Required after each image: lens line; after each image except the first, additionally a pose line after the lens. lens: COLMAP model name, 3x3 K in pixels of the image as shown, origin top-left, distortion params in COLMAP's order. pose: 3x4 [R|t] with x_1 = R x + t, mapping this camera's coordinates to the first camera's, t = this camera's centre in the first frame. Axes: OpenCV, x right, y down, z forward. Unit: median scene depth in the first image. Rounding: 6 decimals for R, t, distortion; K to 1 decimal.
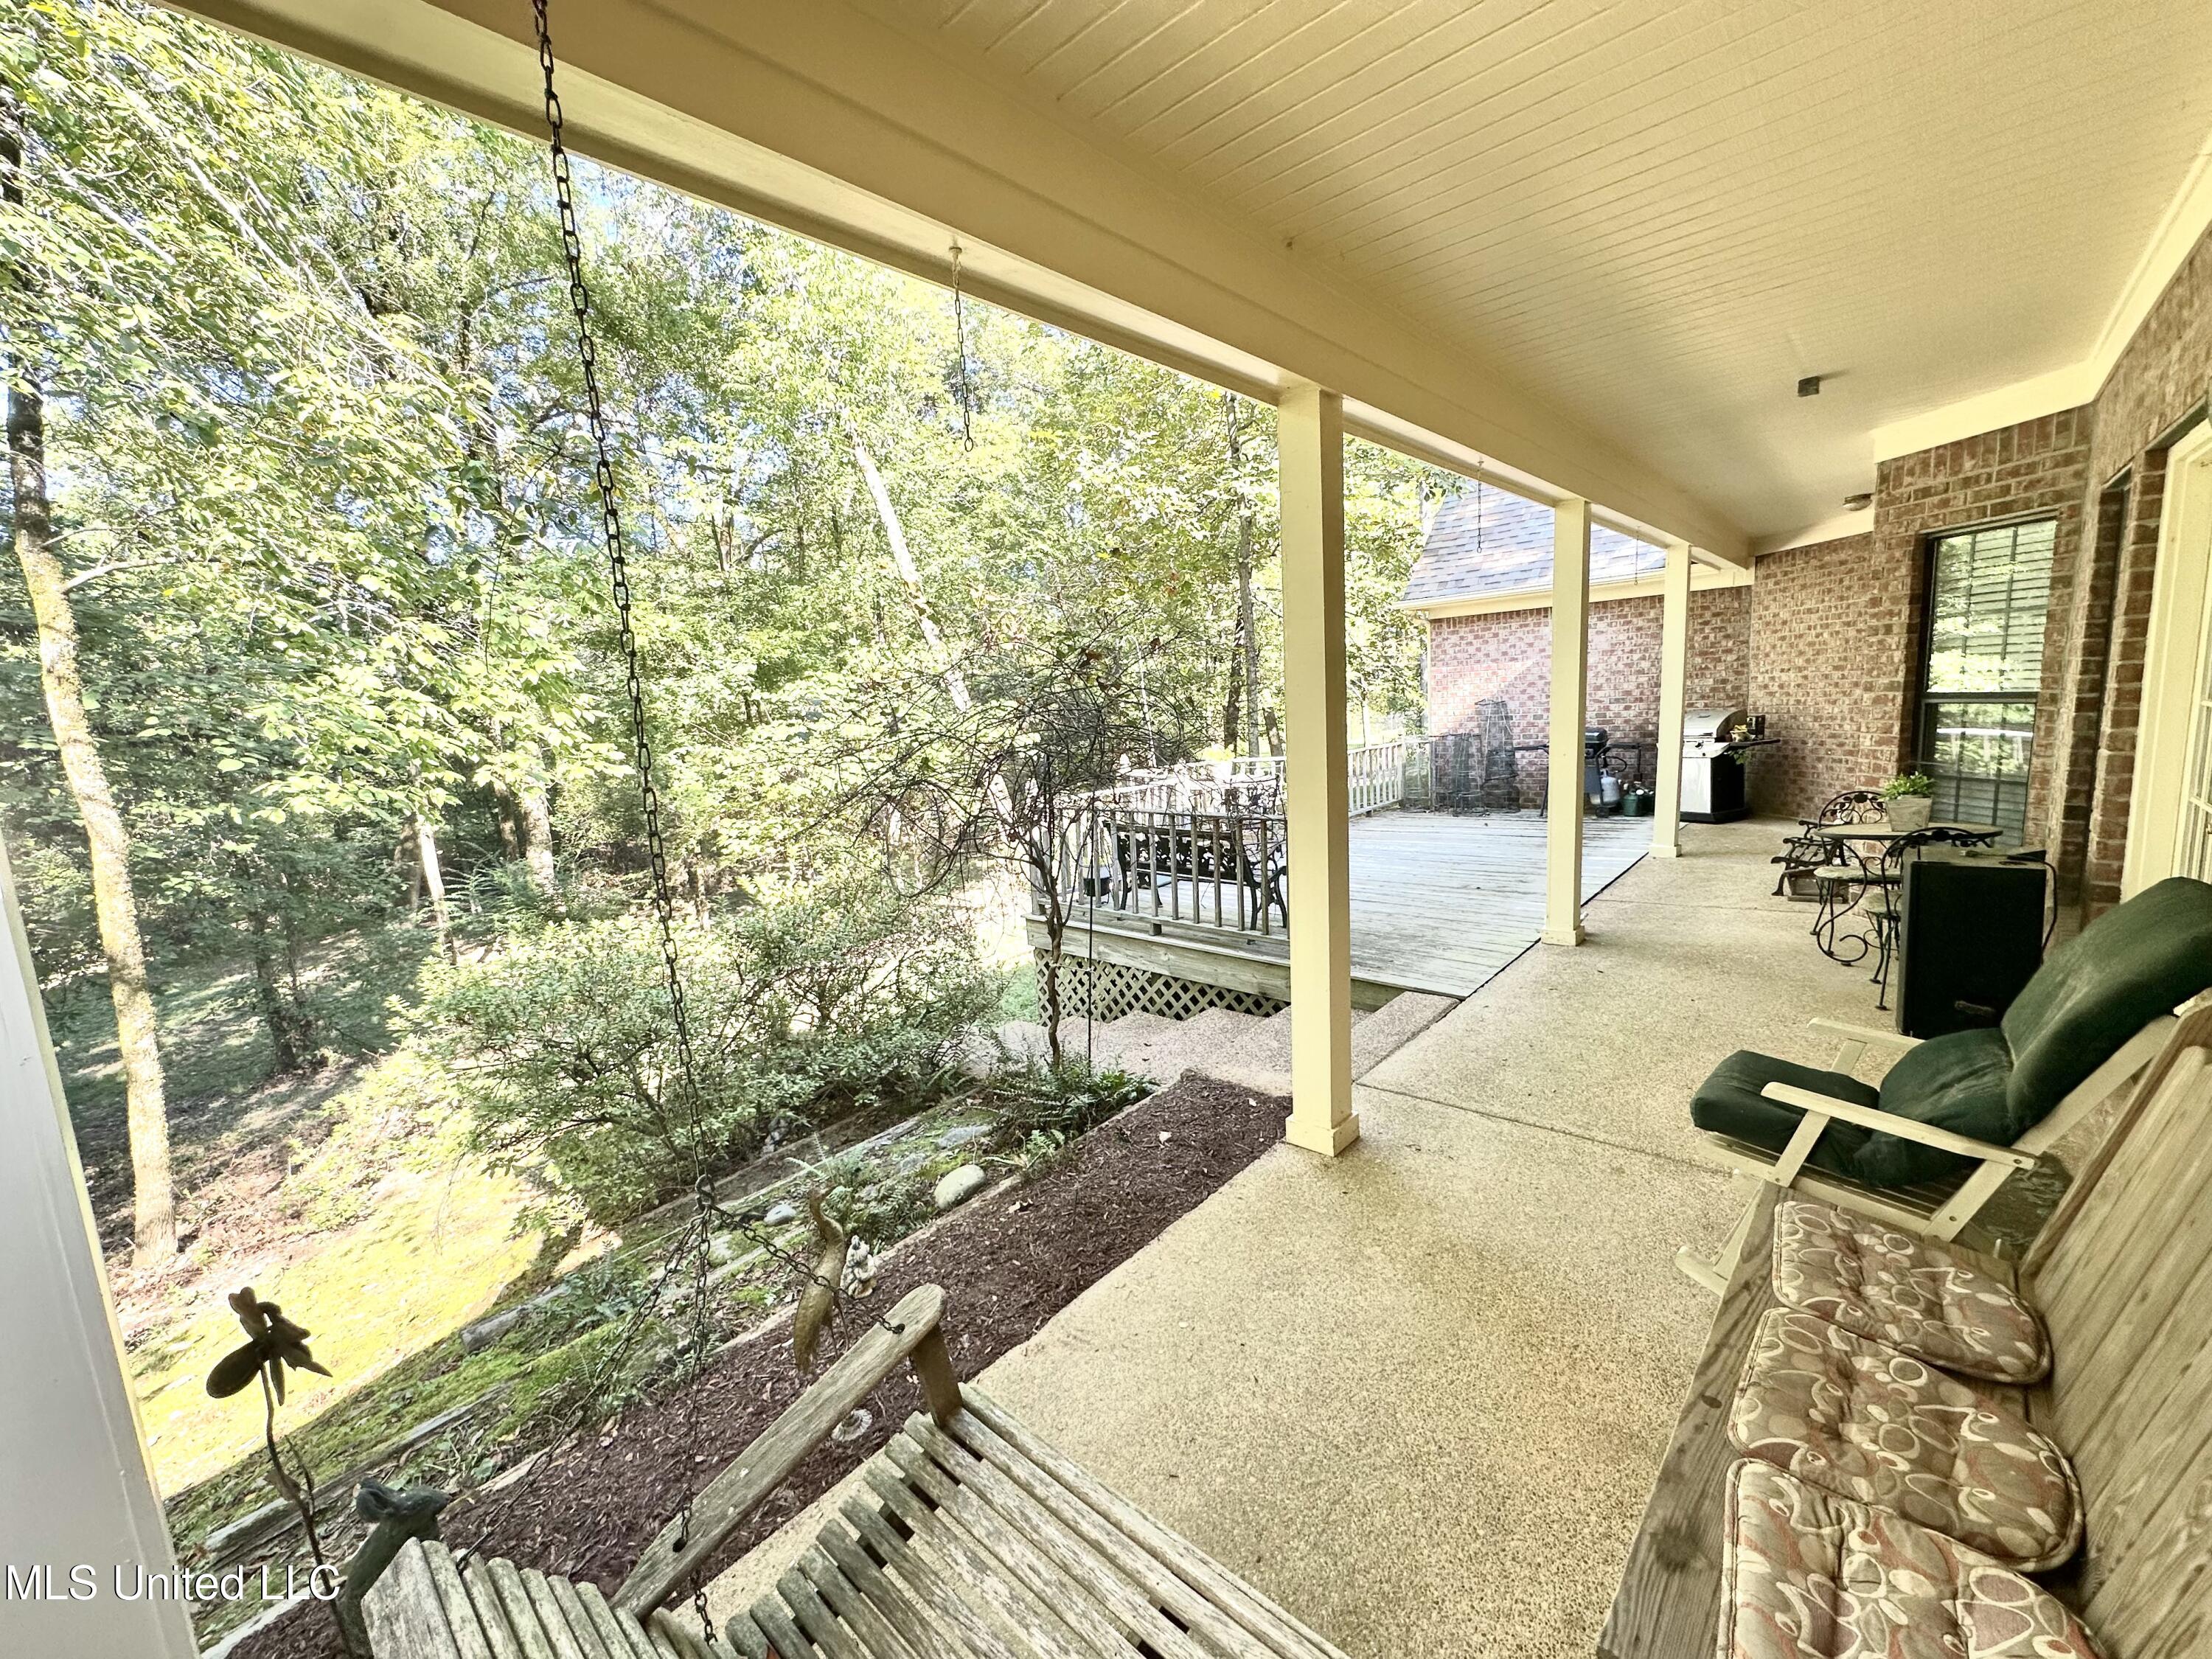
lens RADIAL K [[882.6, 0, 1103.4], [0, 882.6, 827.9], [0, 0, 1]] dist [-0.003106, 0.000295]
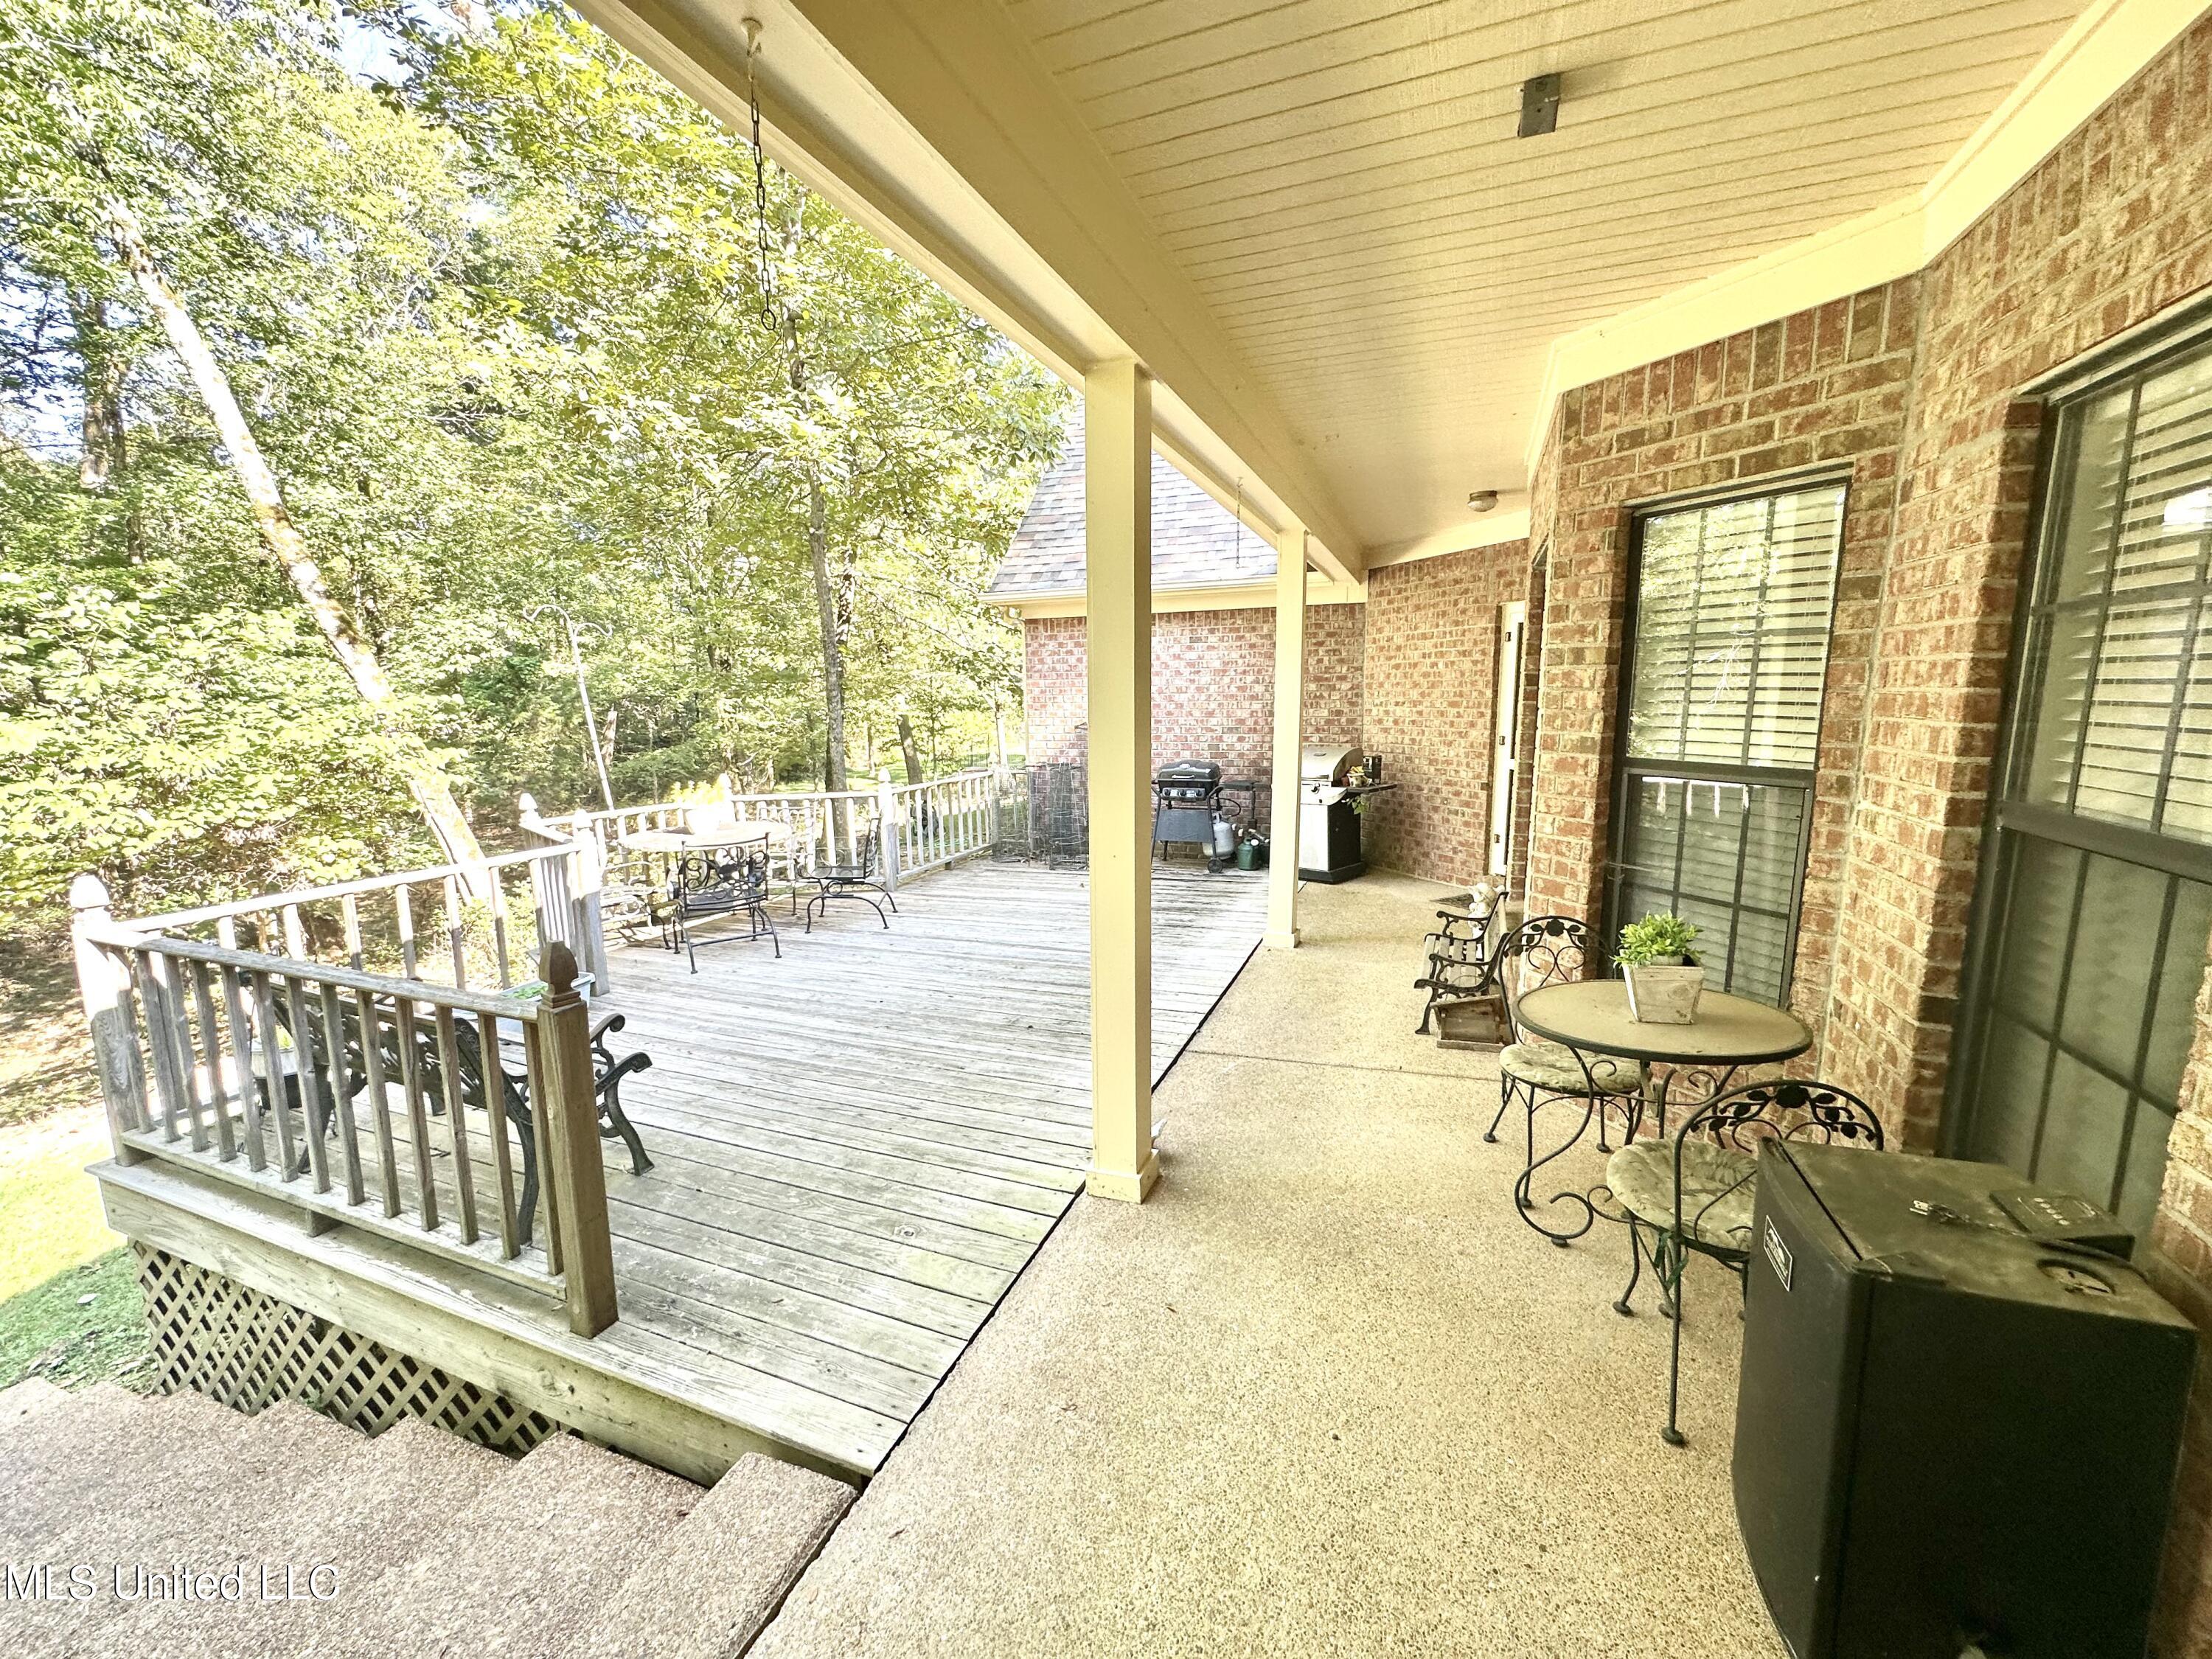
lens RADIAL K [[882.6, 0, 1104.4], [0, 882.6, 825.8], [0, 0, 1]] dist [-0.003106, 0.000295]
pose [[0.932672, -0.007774, 0.360642, 0.195741], [0.010115, 0.999938, -0.004603, -0.059382], [-0.360584, 0.007941, 0.932693, 0.305027]]
